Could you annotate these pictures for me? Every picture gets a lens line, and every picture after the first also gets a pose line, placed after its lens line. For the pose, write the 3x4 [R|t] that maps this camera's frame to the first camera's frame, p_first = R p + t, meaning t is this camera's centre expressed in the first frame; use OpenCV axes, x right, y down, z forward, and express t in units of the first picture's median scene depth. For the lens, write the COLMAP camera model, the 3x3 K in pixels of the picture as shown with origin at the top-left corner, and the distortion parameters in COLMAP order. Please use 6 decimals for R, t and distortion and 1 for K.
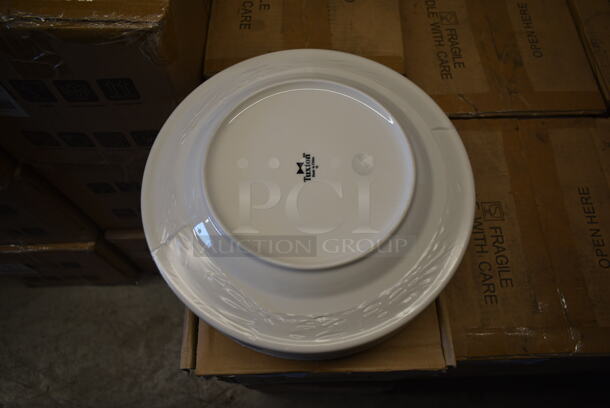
lens RADIAL K [[473.2, 0, 308.9], [0, 473.2, 203.5], [0, 0, 1]] dist [-0.013929, 0.005326]
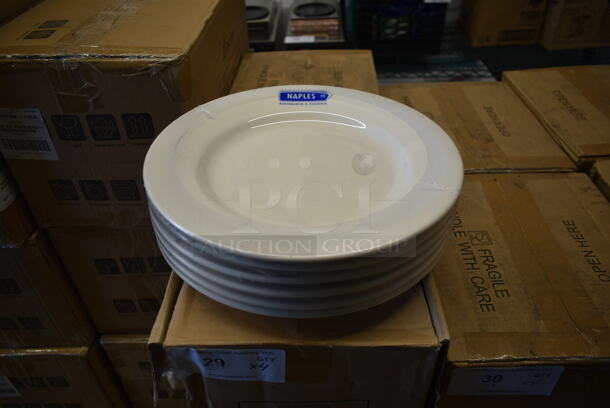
lens RADIAL K [[473.2, 0, 306.6], [0, 473.2, 203.7], [0, 0, 1]] dist [-0.013929, 0.005326]
pose [[0.998650, -0.007720, -0.051364, 0.073292], [-0.017076, 0.885127, -0.465036, 0.440990], [0.049054, 0.465286, 0.883800, 0.055078]]
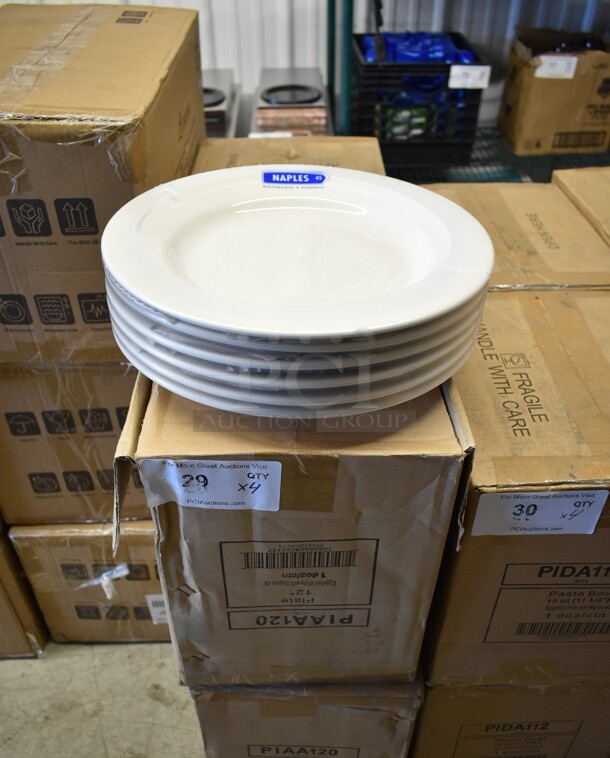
lens RADIAL K [[713.2, 0, 303.1], [0, 713.2, 455.4], [0, 0, 1]] dist [-0.027603, 0.030890]
pose [[0.999959, -0.007508, -0.004981, 0.032517], [0.004782, 0.910825, -0.412765, 0.683038], [0.007636, 0.412725, 0.910824, -0.044467]]
